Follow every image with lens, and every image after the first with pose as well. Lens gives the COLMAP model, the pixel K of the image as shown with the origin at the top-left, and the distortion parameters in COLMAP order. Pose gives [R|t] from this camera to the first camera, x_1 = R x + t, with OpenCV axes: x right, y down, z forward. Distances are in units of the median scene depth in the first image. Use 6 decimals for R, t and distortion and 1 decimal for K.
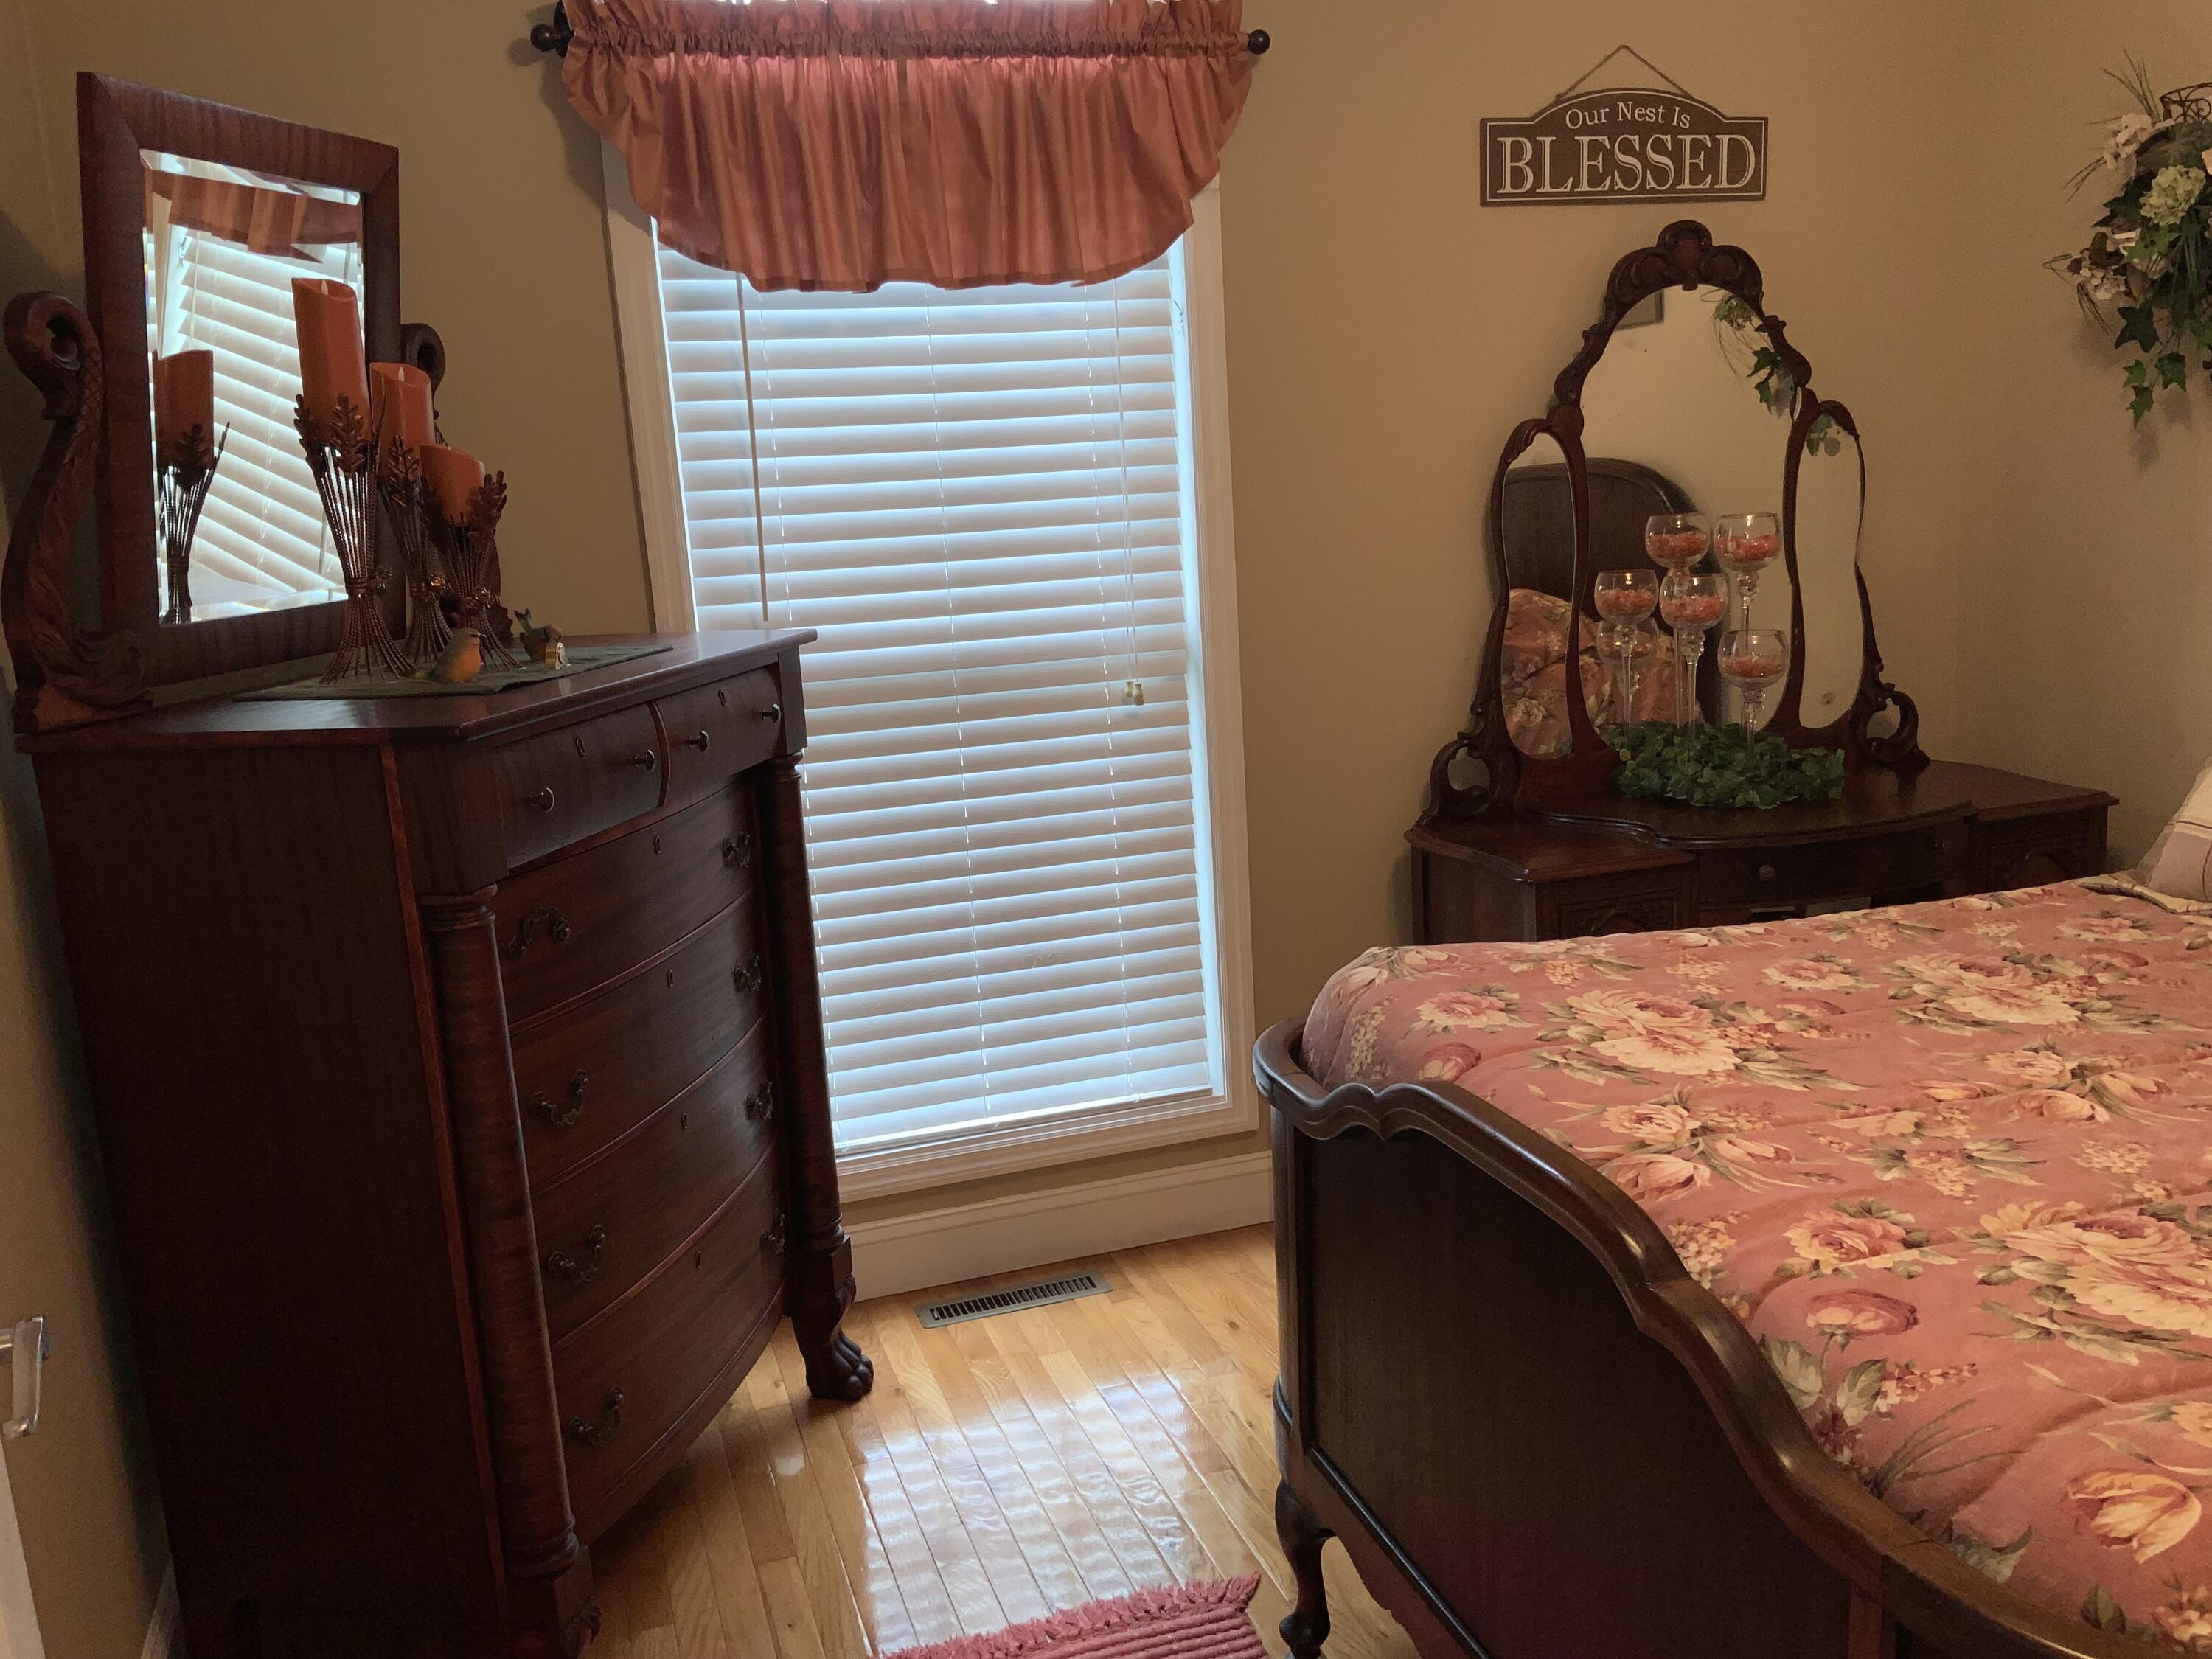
lens RADIAL K [[1851.3, 0, 1106.0], [0, 1851.3, 829.5], [0, 0, 1]] dist [0.082240, -0.118414]
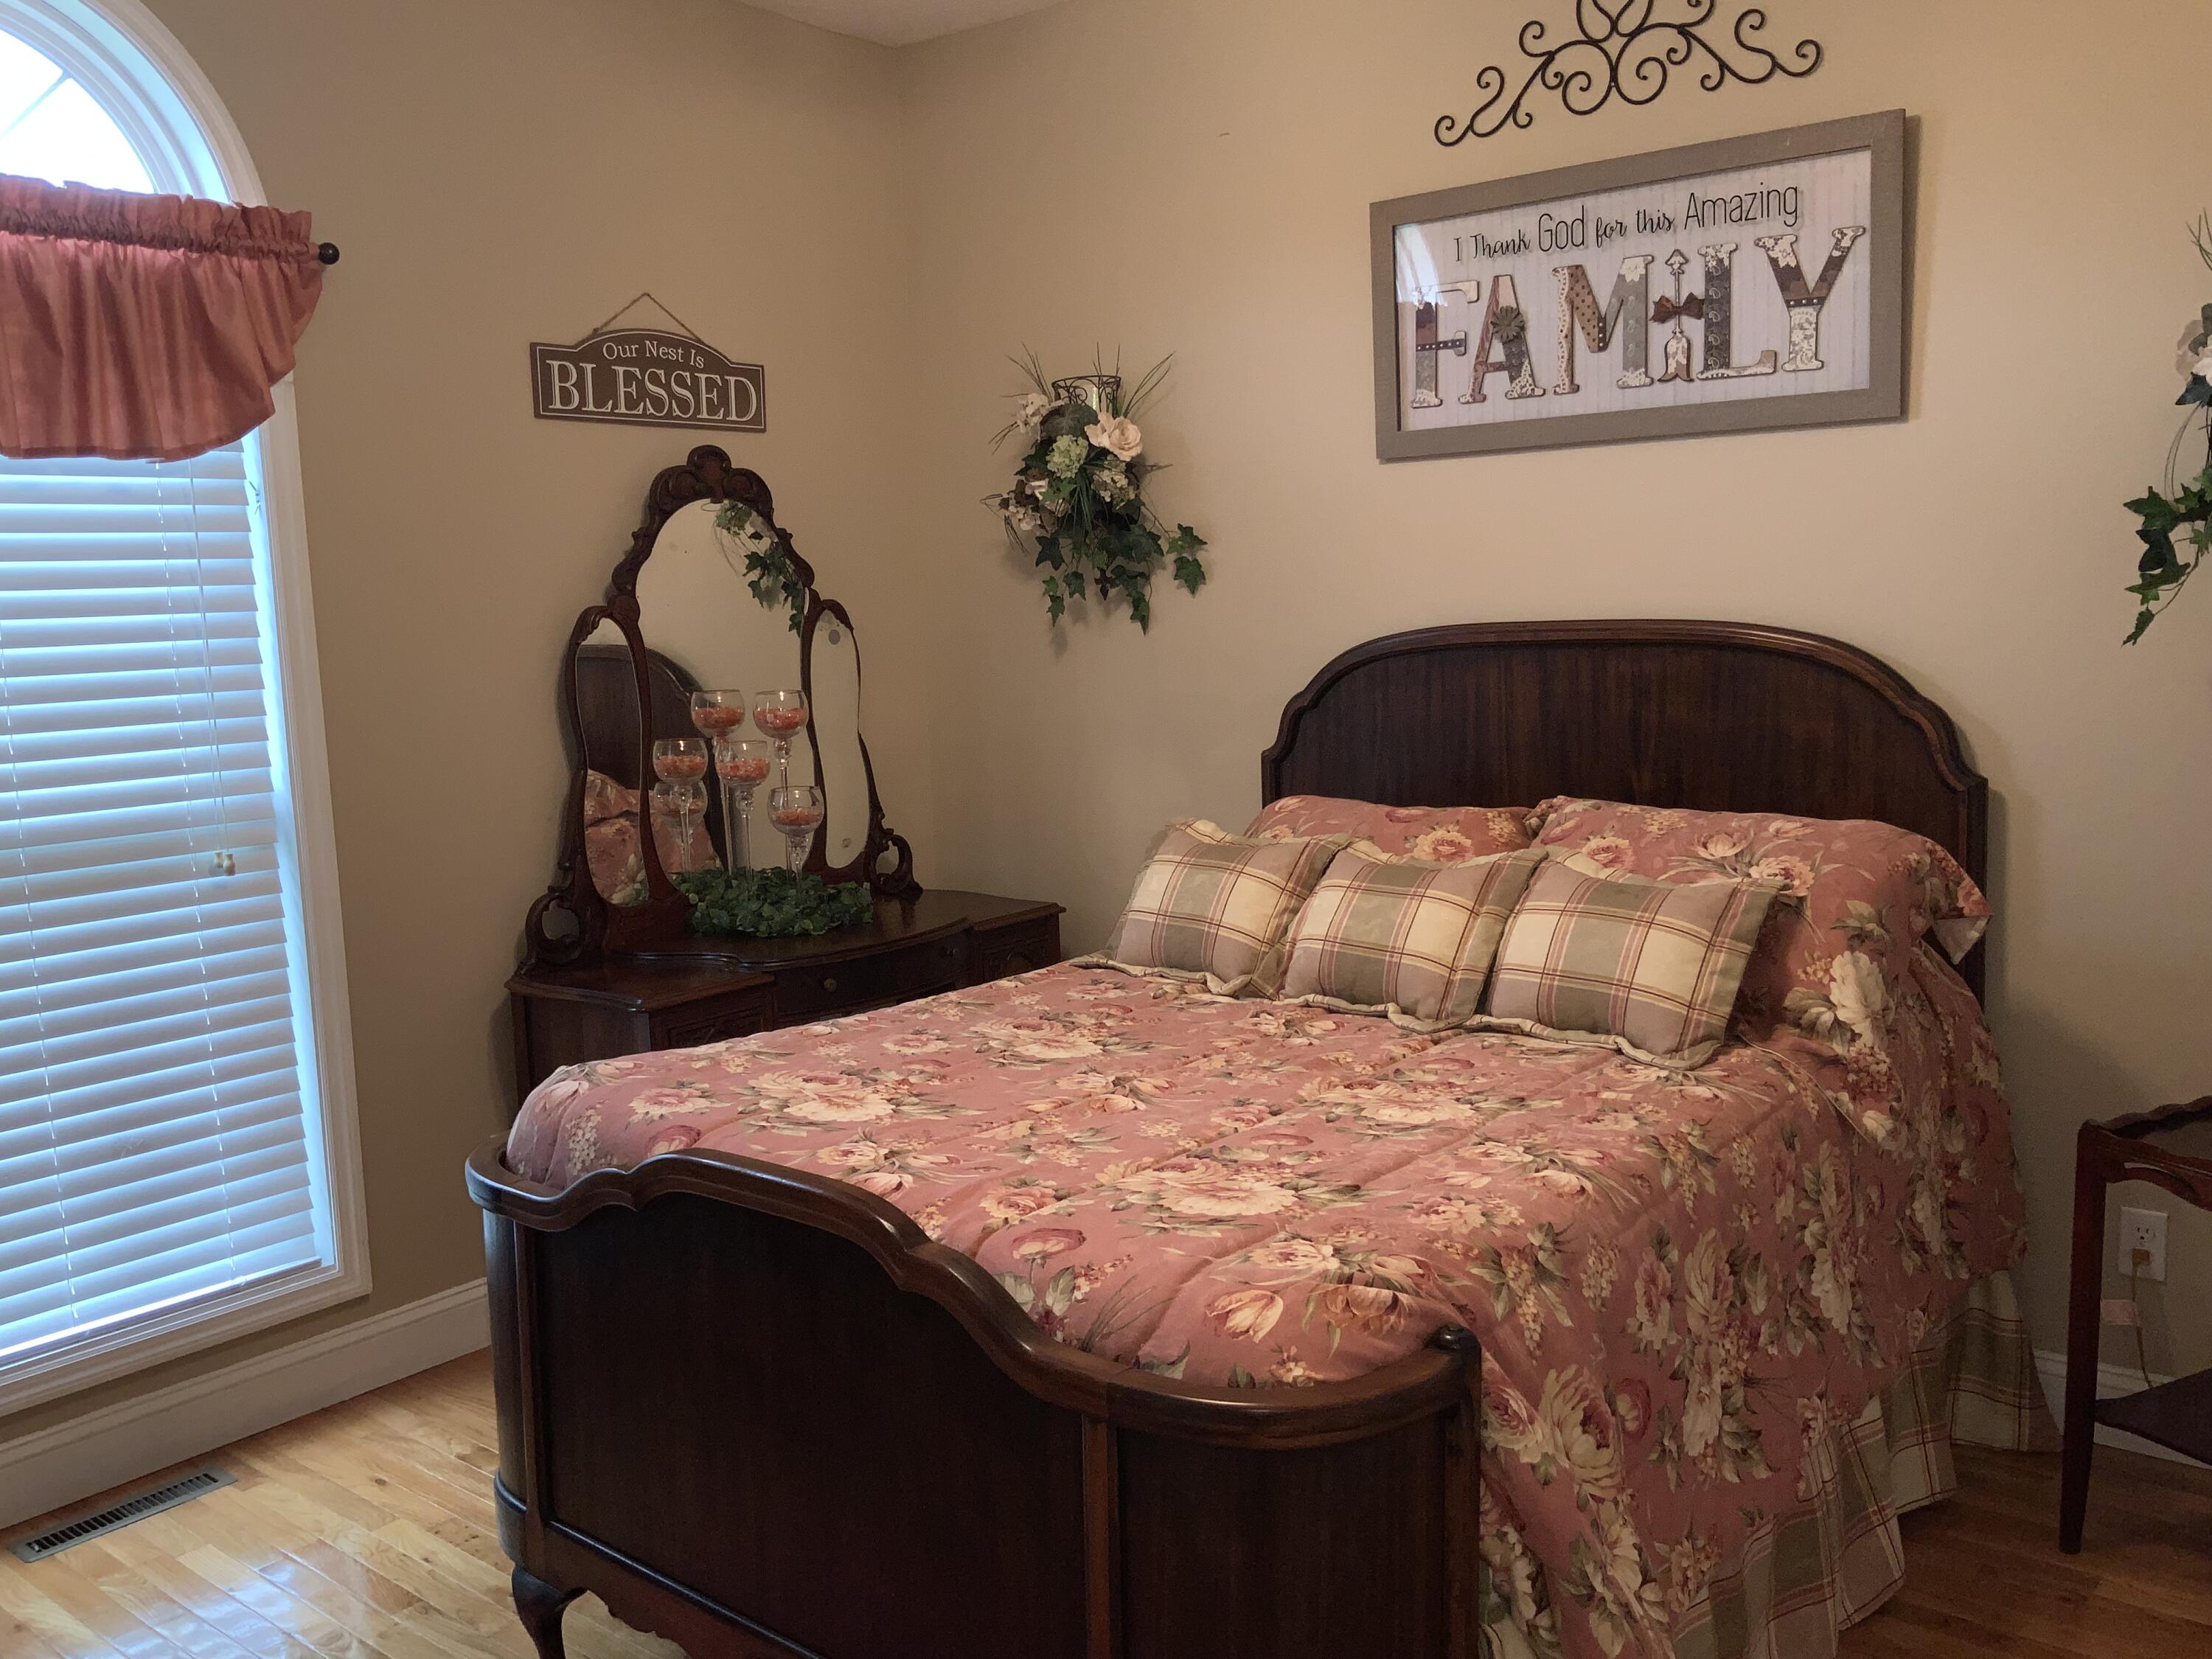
lens RADIAL K [[1851.3, 0, 1106.0], [0, 1851.3, 829.5], [0, 0, 1]] dist [0.082240, -0.118414]
pose [[0.839595, -0.041800, 0.541602, -0.140454], [0.095228, 0.992921, -0.070993, 0.025837], [-0.534800, 0.111181, 0.837632, -0.102368]]
